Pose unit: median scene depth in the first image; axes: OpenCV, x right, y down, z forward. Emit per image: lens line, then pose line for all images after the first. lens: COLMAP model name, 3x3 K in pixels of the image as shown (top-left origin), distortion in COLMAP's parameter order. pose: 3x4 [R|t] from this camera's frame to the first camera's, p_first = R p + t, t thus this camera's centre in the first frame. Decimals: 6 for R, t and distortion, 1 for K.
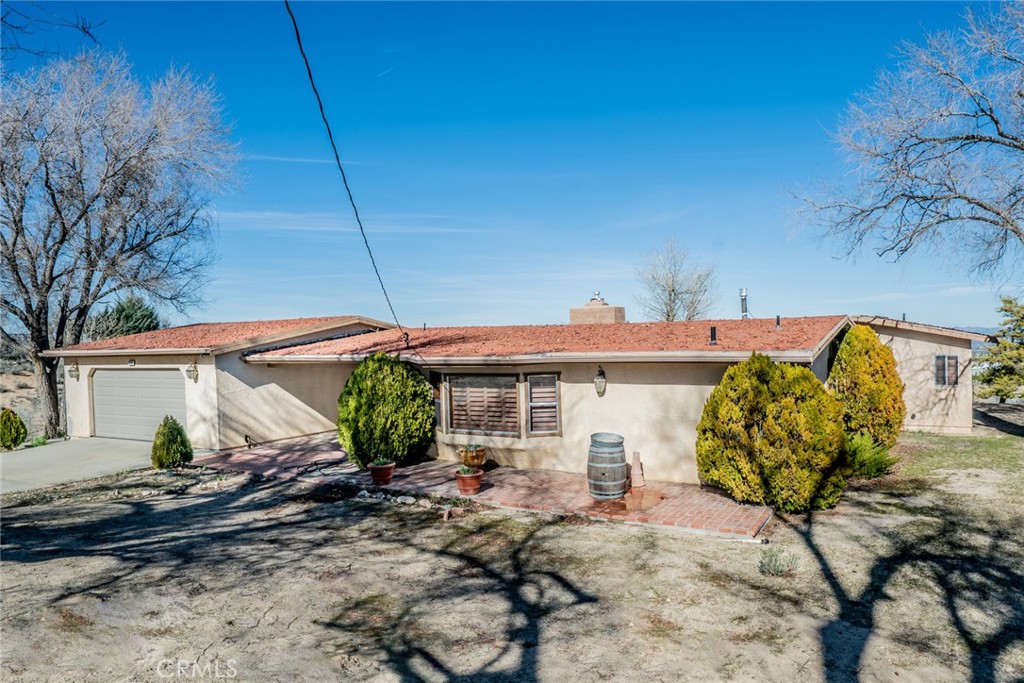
lens RADIAL K [[523.8, 0, 512.0], [0, 523.8, 341.5], [0, 0, 1]] dist [0.004434, 0.000798]
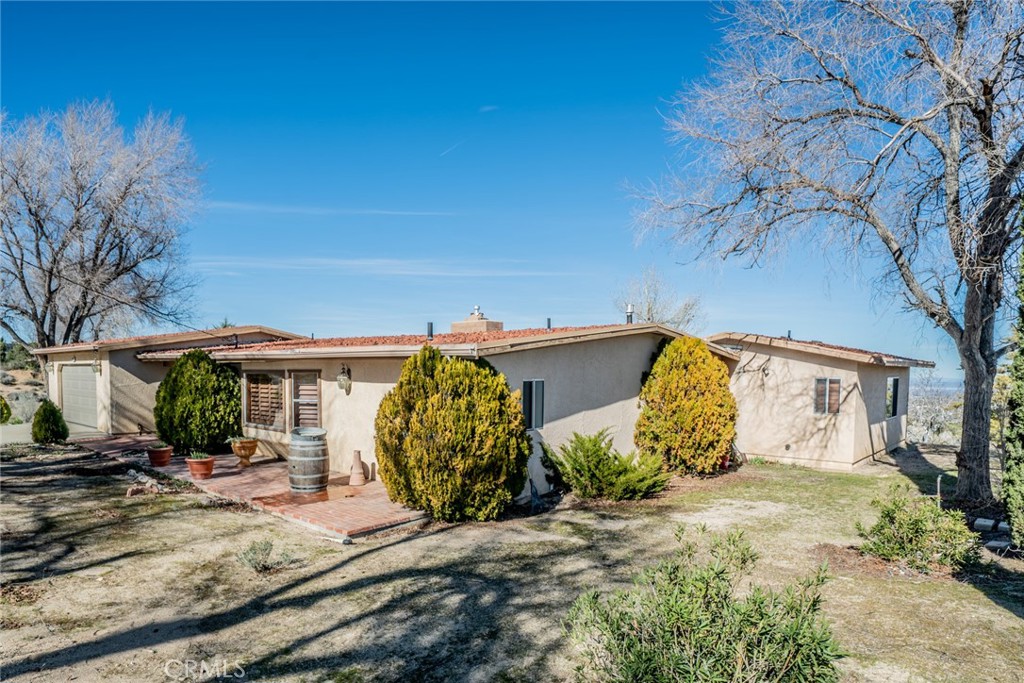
lens RADIAL K [[475.8, 0, 511.8], [0, 475.8, 390.0], [0, 0, 1]] dist [0.005439, 0.000395]
pose [[0.979114, 0.042265, -0.198869, 0.550381], [-0.037520, 0.998916, 0.027567, 0.049878], [0.199819, -0.019530, 0.979638, 0.150277]]
